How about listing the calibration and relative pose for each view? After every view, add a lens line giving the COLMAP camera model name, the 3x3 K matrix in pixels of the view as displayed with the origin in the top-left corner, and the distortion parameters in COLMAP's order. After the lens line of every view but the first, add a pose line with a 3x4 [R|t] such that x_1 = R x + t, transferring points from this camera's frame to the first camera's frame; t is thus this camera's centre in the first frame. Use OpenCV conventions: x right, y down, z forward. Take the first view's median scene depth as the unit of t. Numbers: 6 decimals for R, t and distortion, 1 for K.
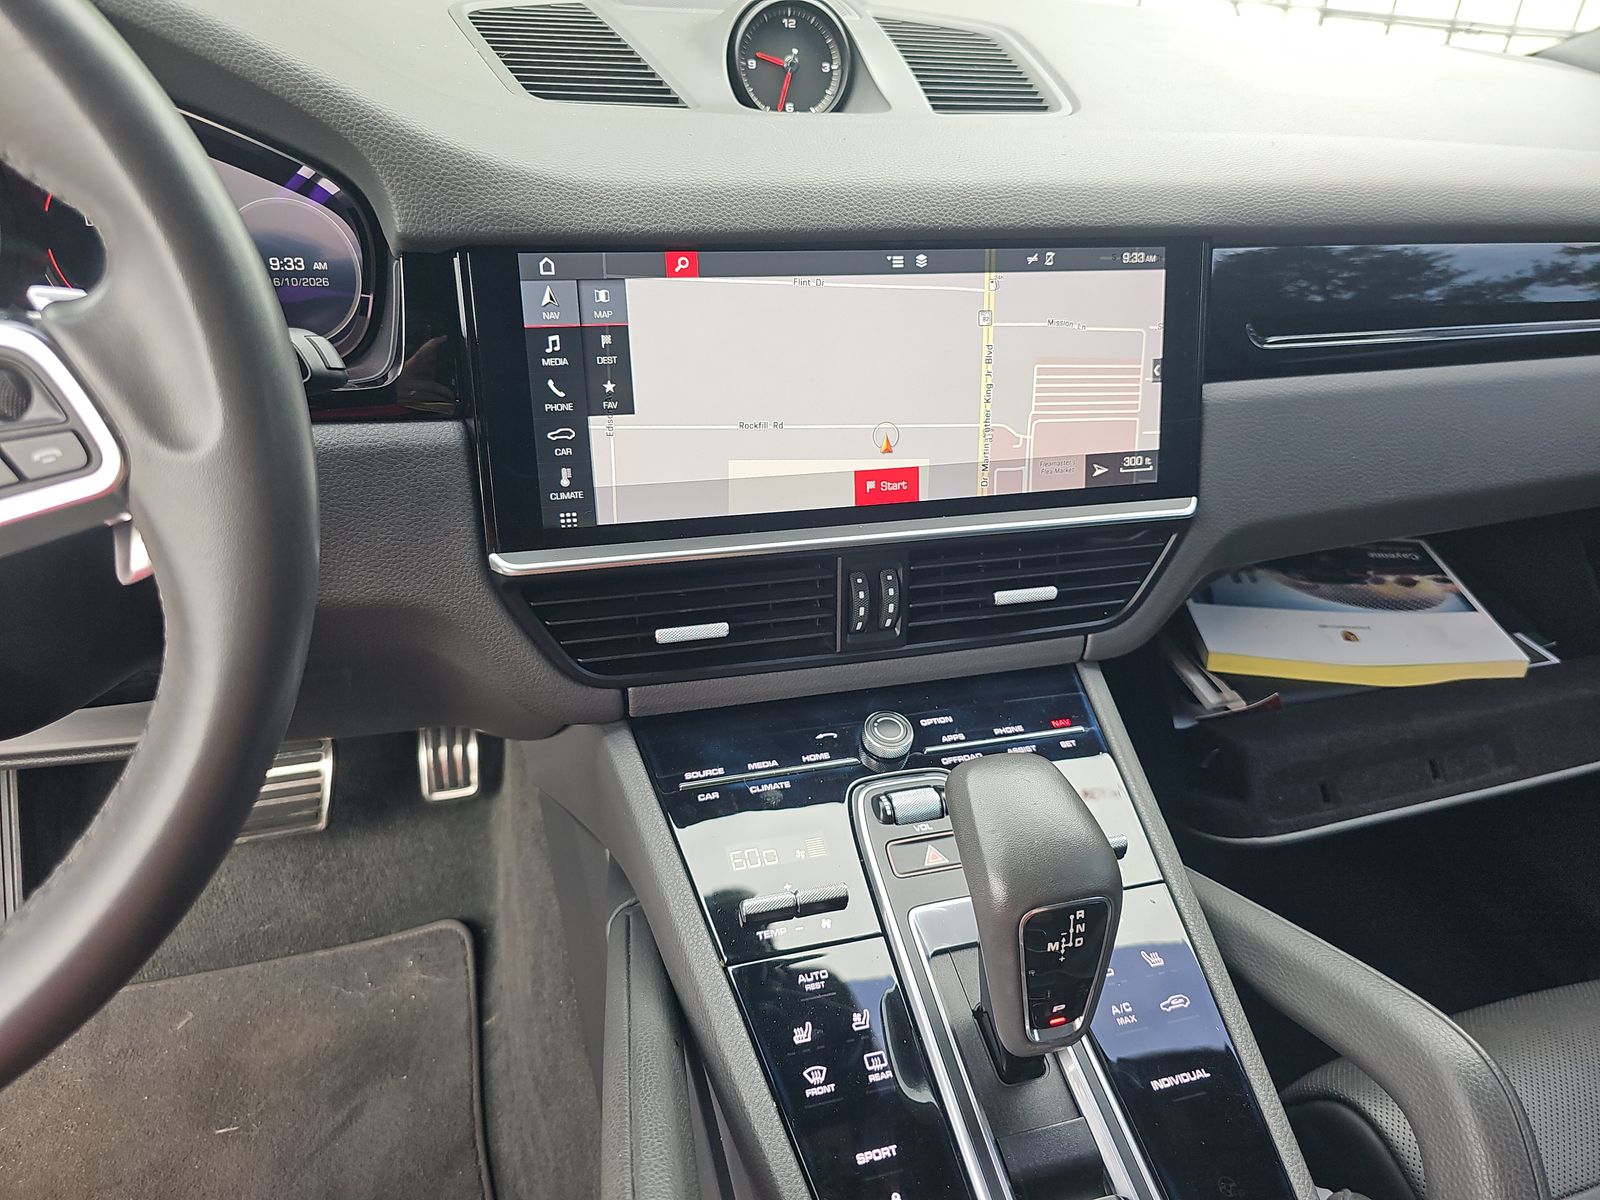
lens RADIAL K [[1069.0, 0, 799.7], [0, 1069.0, 609.3], [0, 0, 1]] dist [0.013141, -0.029095]
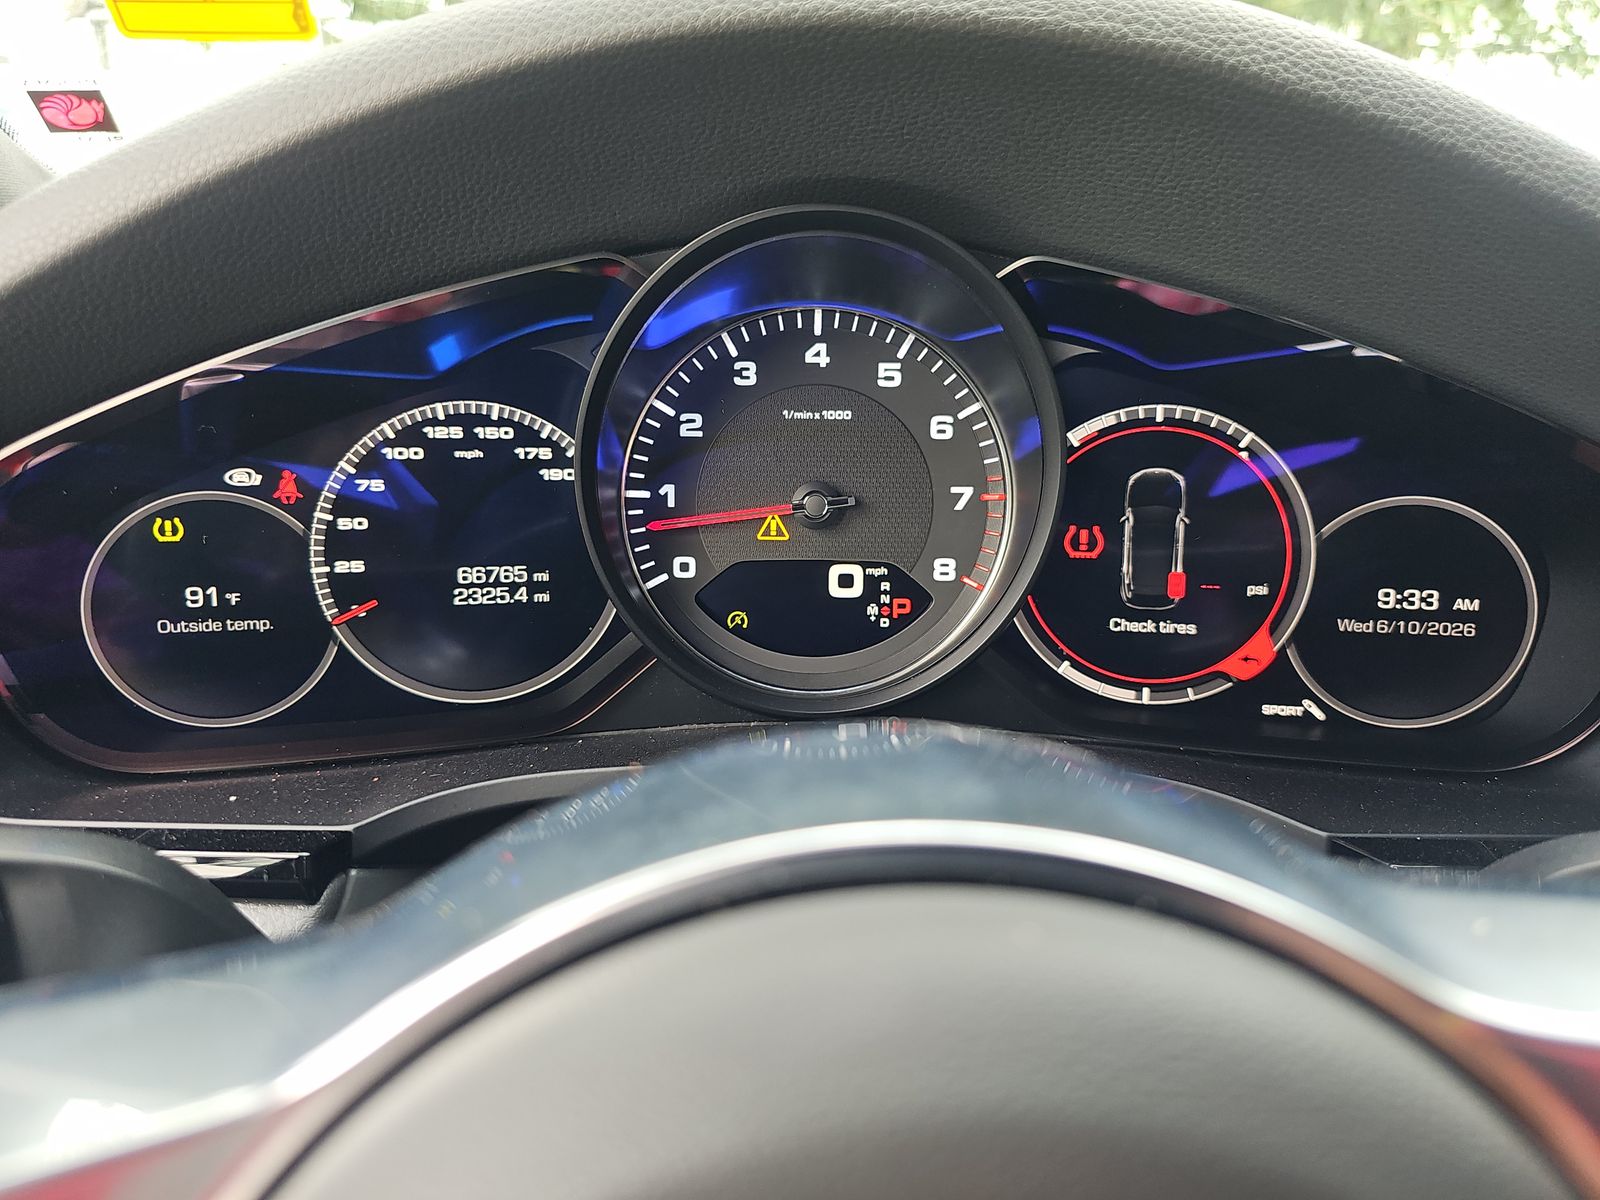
lens RADIAL K [[1069.0, 0, 801.1], [0, 1069.0, 589.6], [0, 0, 1]] dist [0.013141, -0.029095]
pose [[0.967052, 0.037146, -0.251854, -0.628577], [-0.090682, 0.974670, -0.204441, -0.164556], [0.237880, 0.220543, 0.945925, 0.326043]]
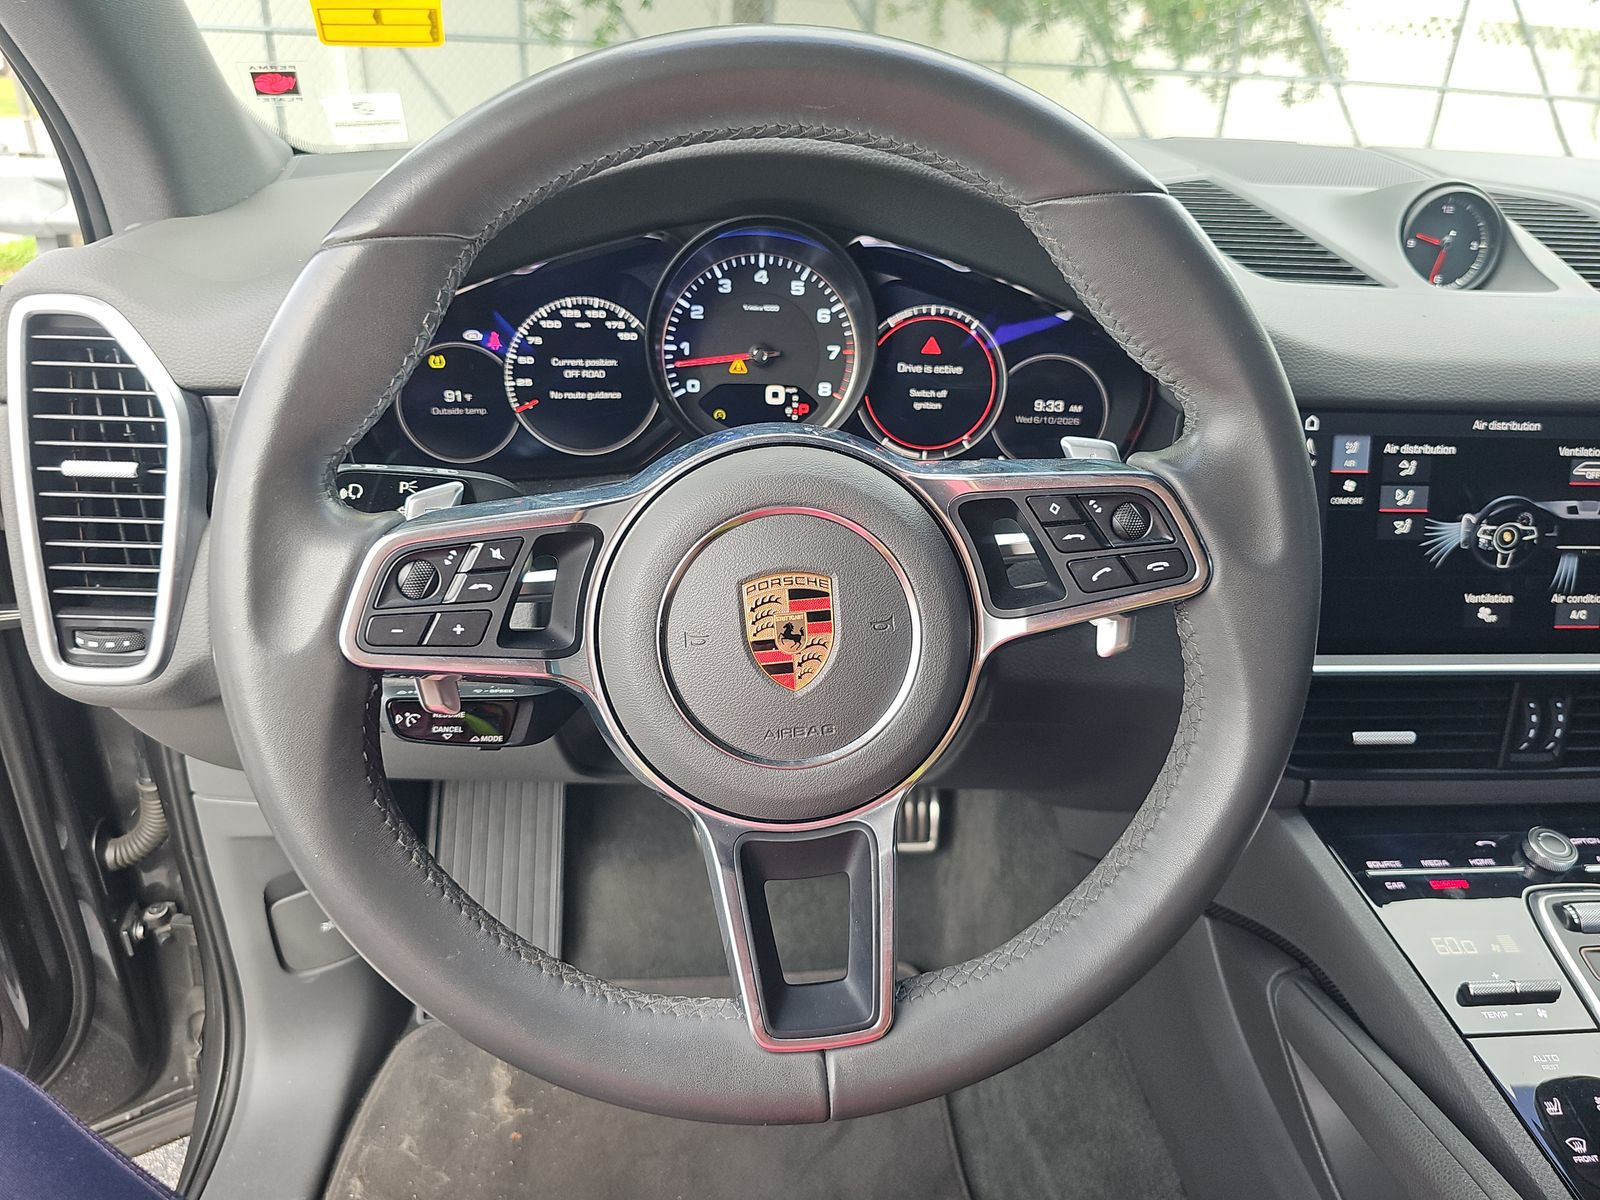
lens RADIAL K [[1069.0, 0, 789.0], [0, 1069.0, 597.3], [0, 0, 1]] dist [0.013141, -0.029095]
pose [[0.975700, 0.079035, -0.204362, -0.478444], [-0.095054, 0.993023, -0.069781, 0.012560], [0.197421, 0.087511, 0.976405, -0.242691]]
